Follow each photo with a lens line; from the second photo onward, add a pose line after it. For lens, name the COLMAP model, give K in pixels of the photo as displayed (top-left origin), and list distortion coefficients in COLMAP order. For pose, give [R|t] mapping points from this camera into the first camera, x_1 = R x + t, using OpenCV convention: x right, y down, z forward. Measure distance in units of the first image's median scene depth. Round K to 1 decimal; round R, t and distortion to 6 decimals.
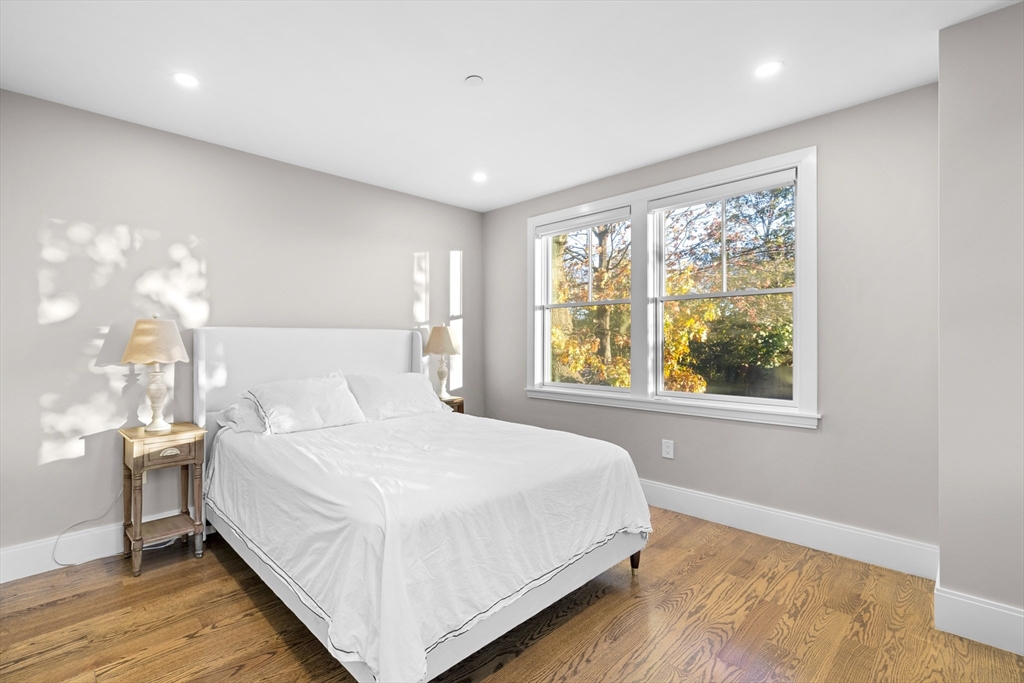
lens RADIAL K [[449.5, 0, 514.7], [0, 449.5, 336.3], [0, 0, 1]] dist [0.000297, -0.000001]
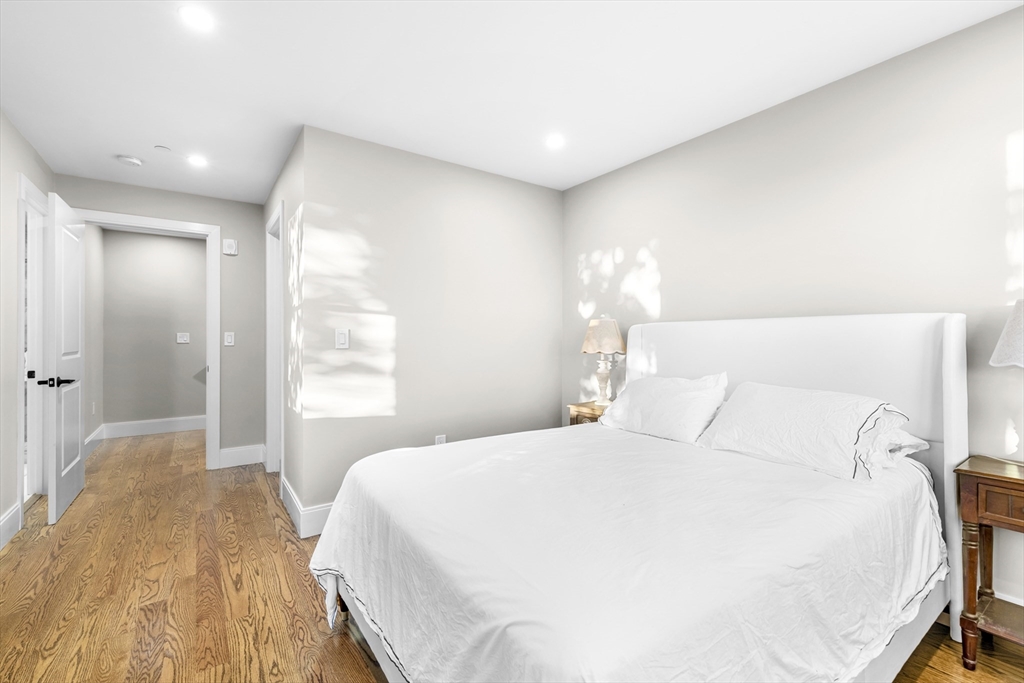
lens RADIAL K [[449.5, 0, 514.7], [0, 449.5, 336.3], [0, 0, 1]] dist [0.000297, -0.000001]
pose [[-0.184820, 0.002192, -0.982770, 0.537063], [0.002672, 0.999995, 0.001728, 0.027284], [0.982769, -0.002306, -0.184825, 0.979499]]
